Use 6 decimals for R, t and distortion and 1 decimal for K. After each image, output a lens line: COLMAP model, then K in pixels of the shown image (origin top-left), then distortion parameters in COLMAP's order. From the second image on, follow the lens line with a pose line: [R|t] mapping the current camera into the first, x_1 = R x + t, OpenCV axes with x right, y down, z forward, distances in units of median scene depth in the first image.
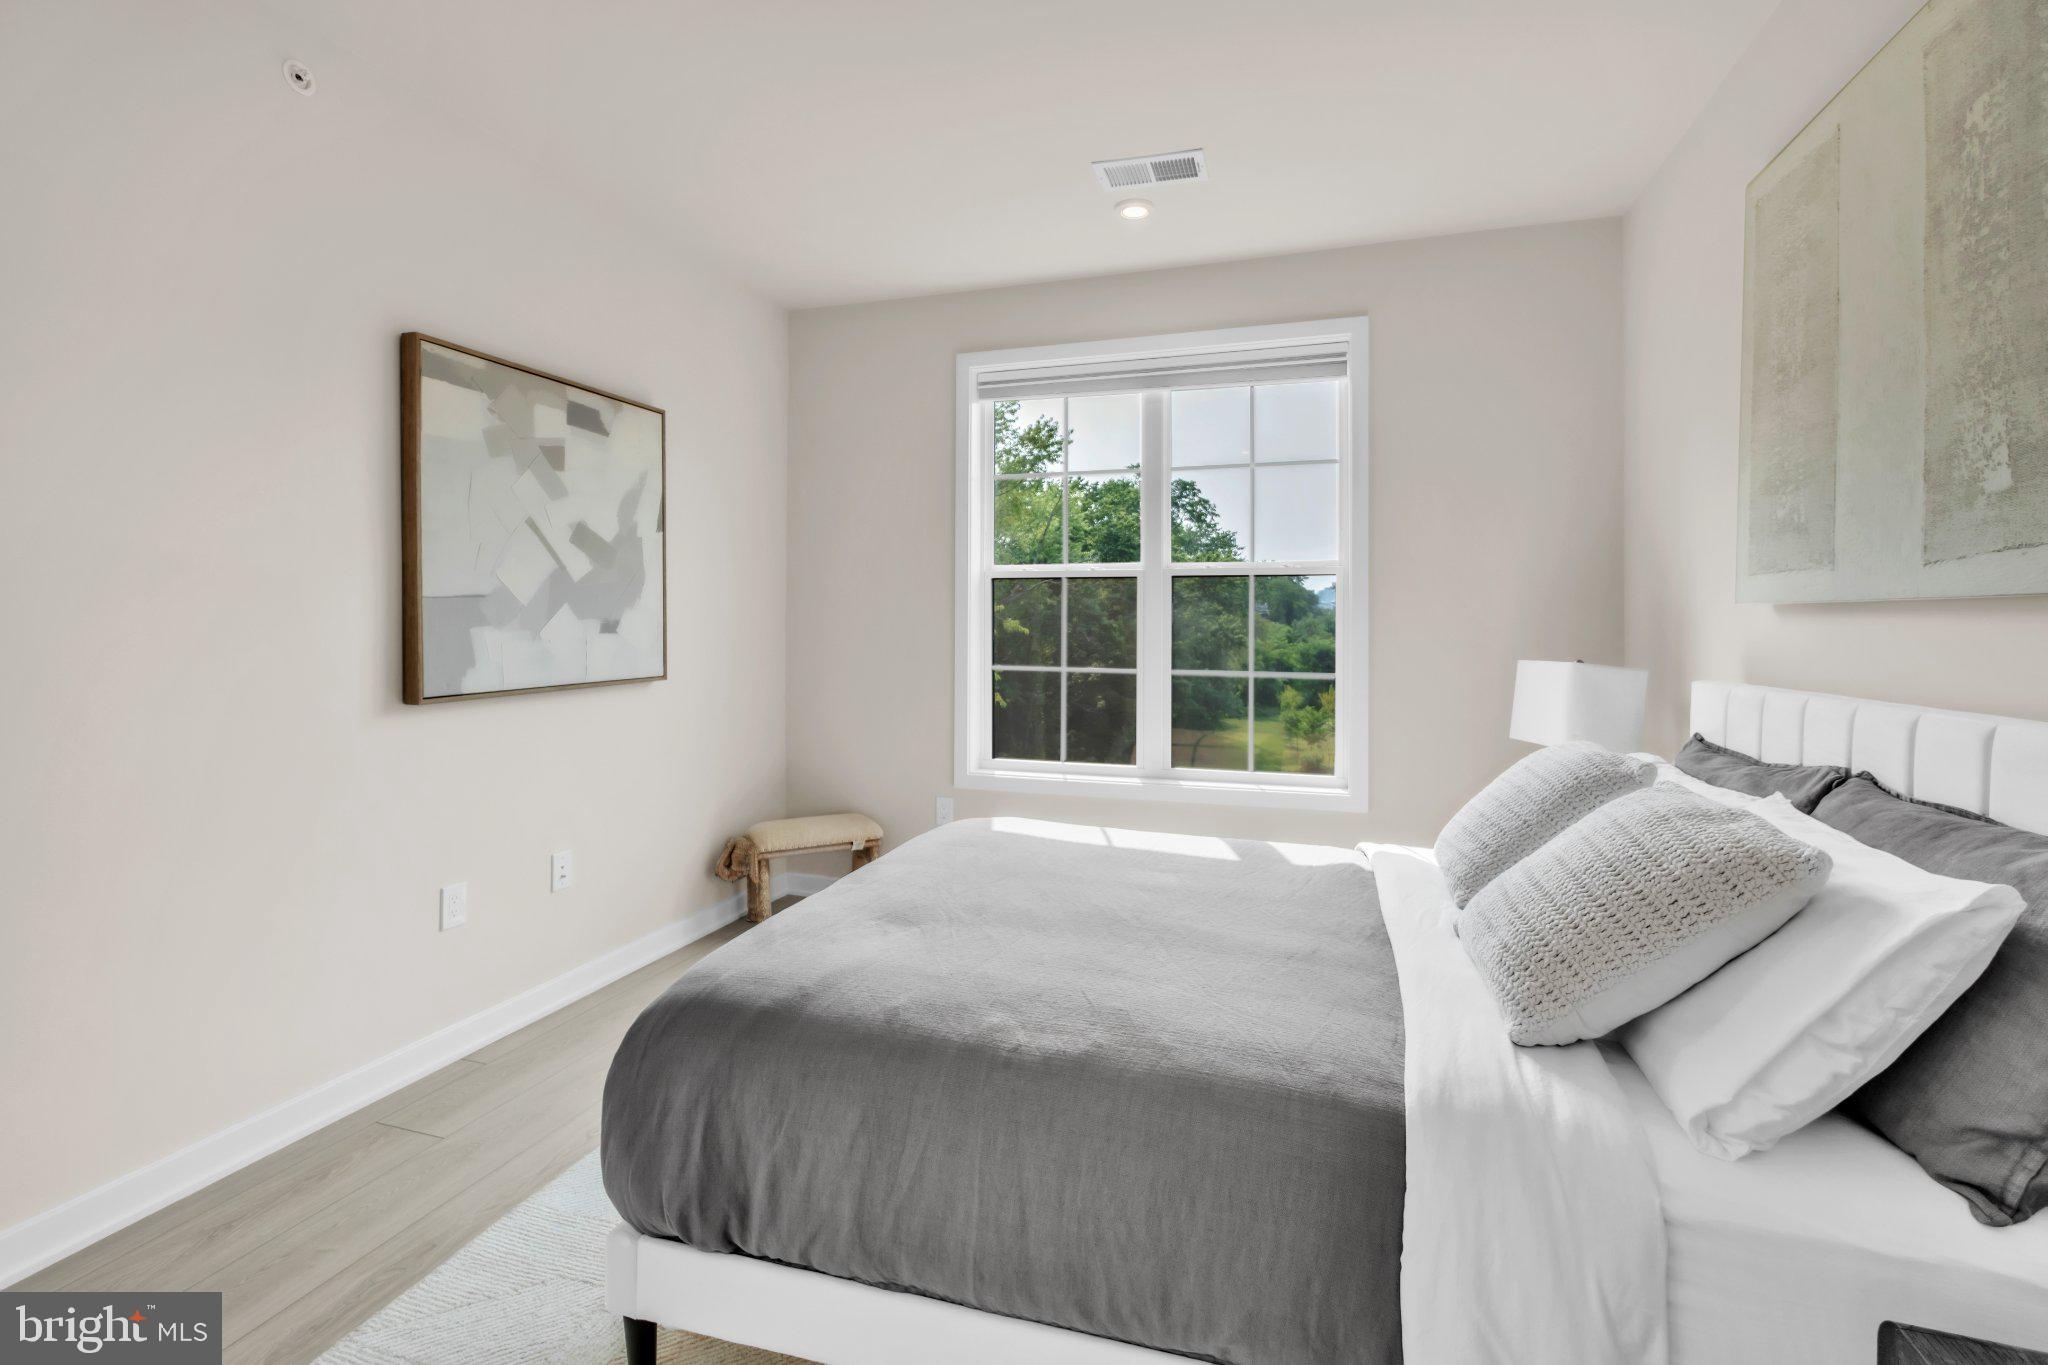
lens RADIAL K [[922.8, 0, 1029.7], [0, 922.8, 631.3], [0, 0, 1]] dist [-0.003173, 0.000192]
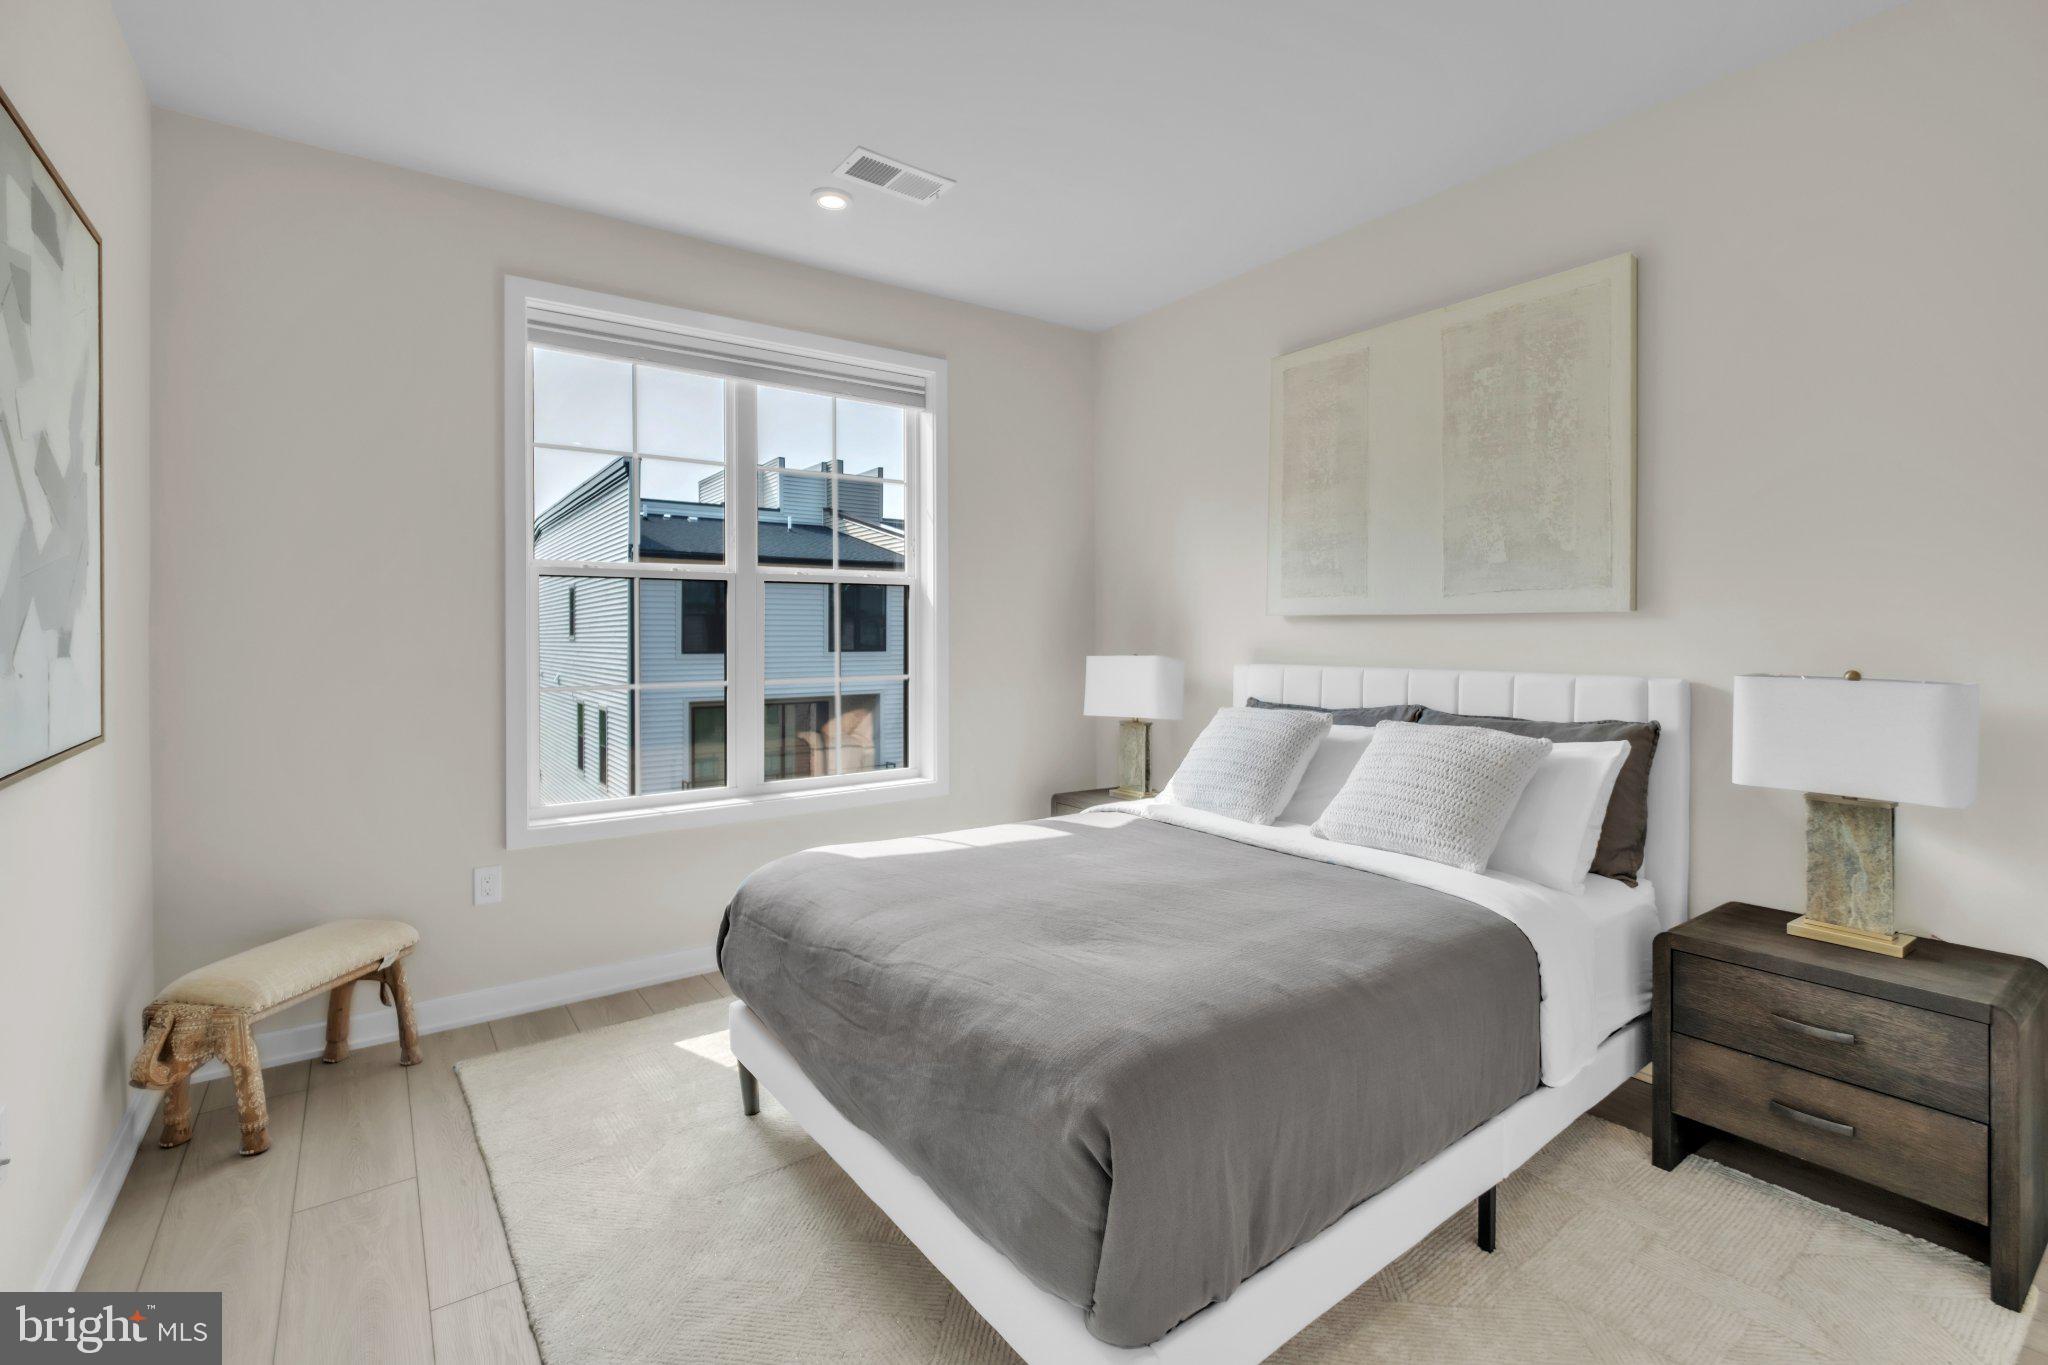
lens RADIAL K [[907.9, 0, 1027.1], [0, 907.9, 647.3], [0, 0, 1]] dist [-0.000272, 0.000304]
pose [[0.596838, -0.022063, 0.802058, -0.497339], [0.013696, 0.999756, 0.017310, -0.004757], [-0.802245, 0.000654, 0.596995, 0.255178]]
